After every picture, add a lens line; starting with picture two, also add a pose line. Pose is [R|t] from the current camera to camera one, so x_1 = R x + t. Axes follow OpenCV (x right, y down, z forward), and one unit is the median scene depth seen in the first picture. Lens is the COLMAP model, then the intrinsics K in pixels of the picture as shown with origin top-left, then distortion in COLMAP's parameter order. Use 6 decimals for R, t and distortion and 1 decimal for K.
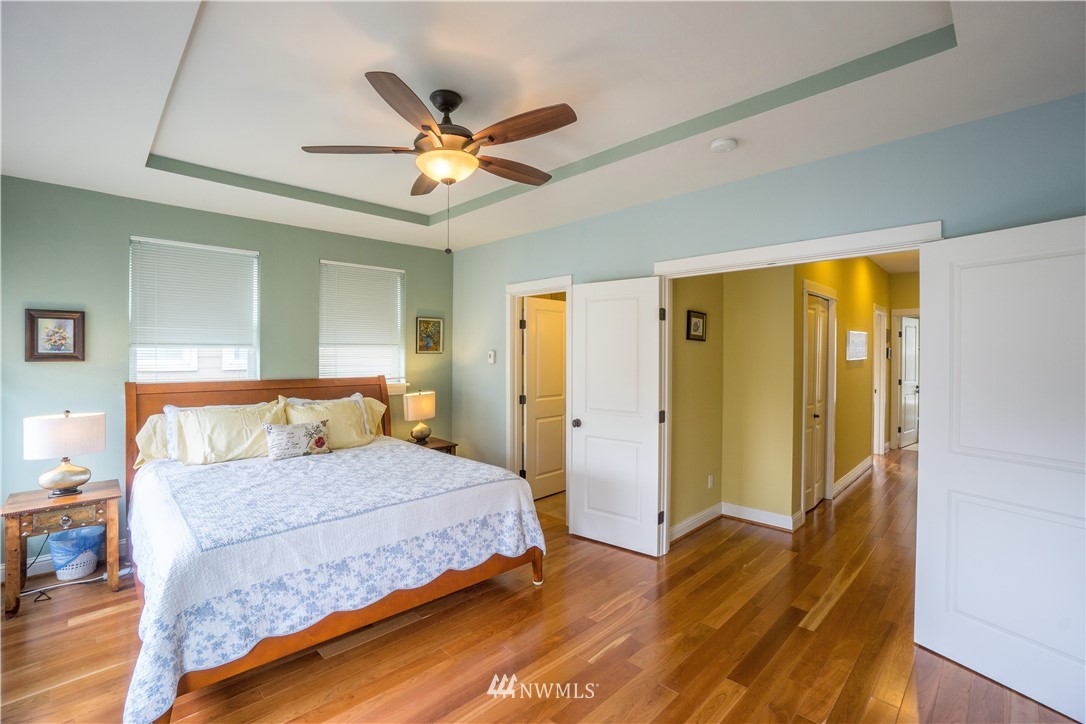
lens RADIAL K [[482.3, 0, 541.0], [0, 482.3, 354.9], [0, 0, 1]] dist [-0.066685, 0.025132]
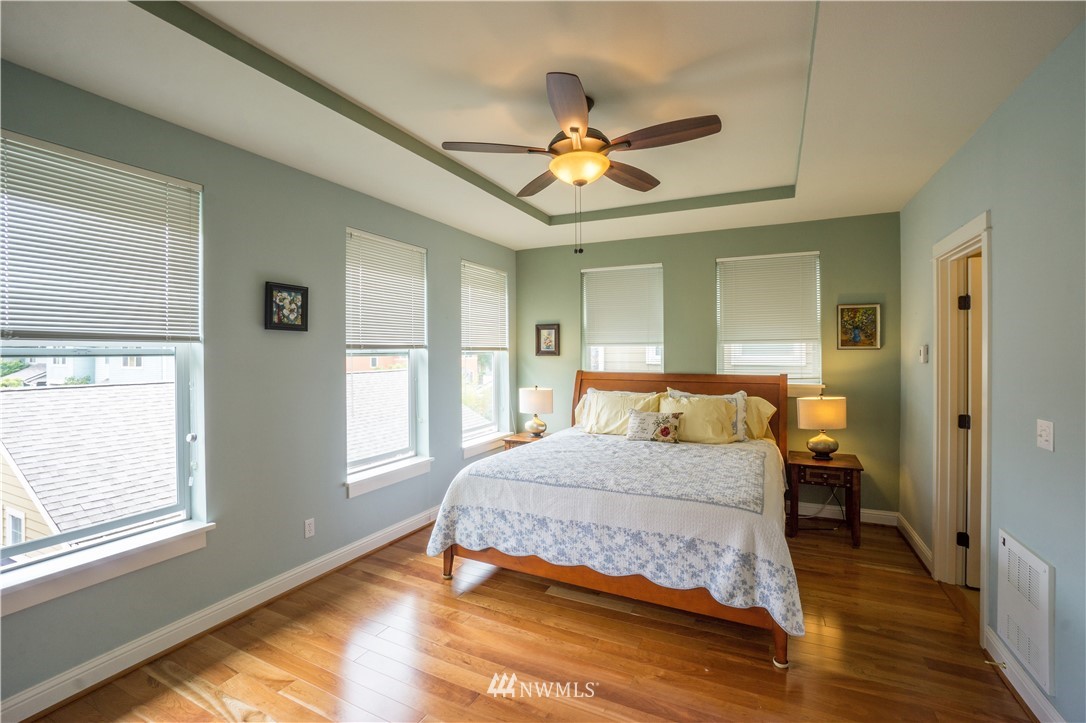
lens RADIAL K [[482.3, 0, 541.0], [0, 482.3, 354.4], [0, 0, 1]] dist [-0.066685, 0.025132]
pose [[0.327604, 0.003815, -0.944807, 0.586802], [0.001400, 0.999989, 0.004523, 0.001736], [0.944814, -0.002804, 0.327595, 0.452770]]
